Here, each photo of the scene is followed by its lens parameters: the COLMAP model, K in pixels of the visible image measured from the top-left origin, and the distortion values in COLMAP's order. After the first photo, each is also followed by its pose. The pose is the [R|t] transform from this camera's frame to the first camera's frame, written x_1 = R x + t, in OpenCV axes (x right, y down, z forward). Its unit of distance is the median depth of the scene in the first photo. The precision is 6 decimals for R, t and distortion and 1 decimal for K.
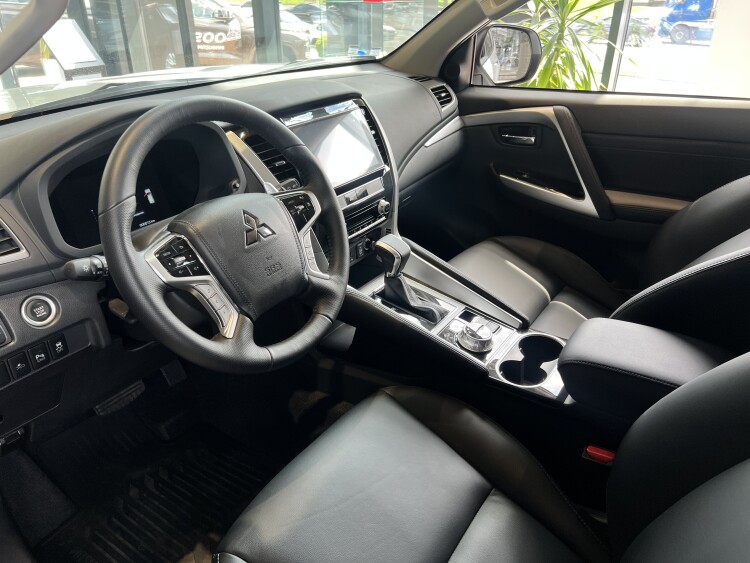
lens RADIAL K [[585.0, 0, 375.0], [0, 585.0, 281.5], [0, 0, 1]] dist [0.021226, -0.002992]
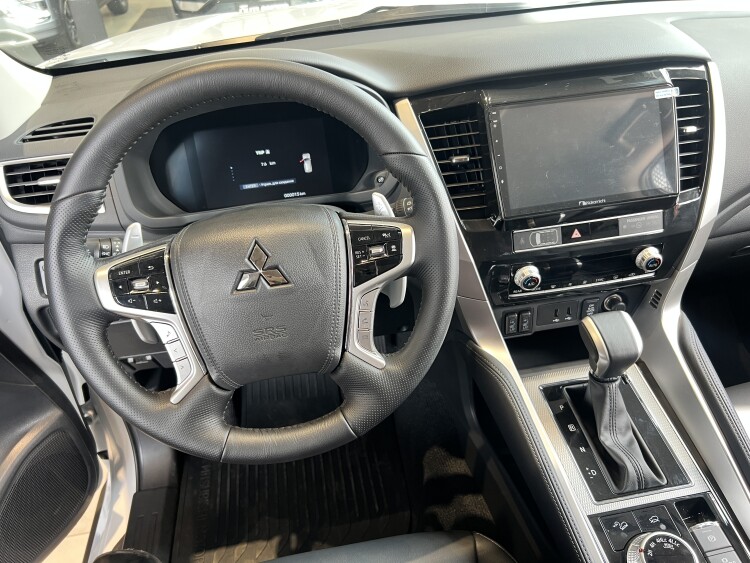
lens RADIAL K [[585.0, 0, 375.0], [0, 585.0, 281.5], [0, 0, 1]] dist [0.021226, -0.002992]
pose [[0.688689, 0.375329, -0.620350, 0.249097], [-0.271668, 0.926838, 0.259168, -0.228083], [0.672238, -0.009957, 0.740268, 0.453347]]
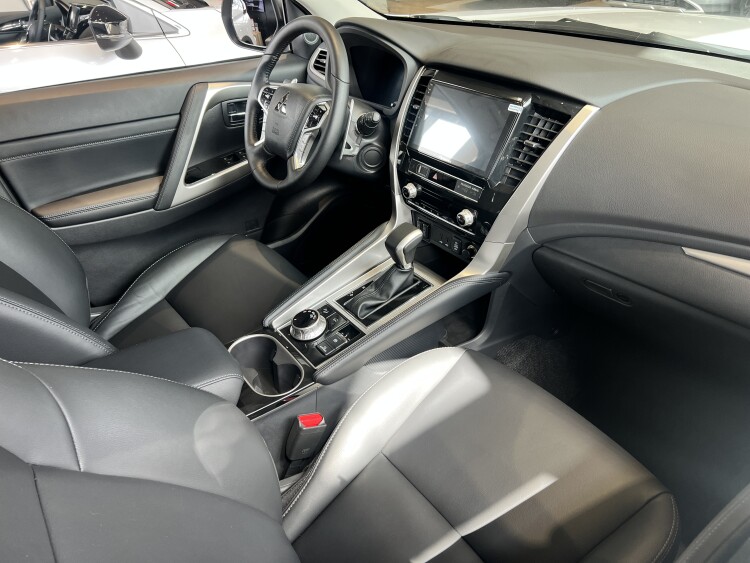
lens RADIAL K [[585.0, 0, 375.0], [0, 585.0, 281.5], [0, 0, 1]] dist [0.021226, -0.002992]
pose [[-0.349544, 0.524686, -0.776224, 0.944544], [-0.370248, 0.683695, 0.628869, -0.675654], [0.860660, 0.507213, -0.044718, 1.201329]]
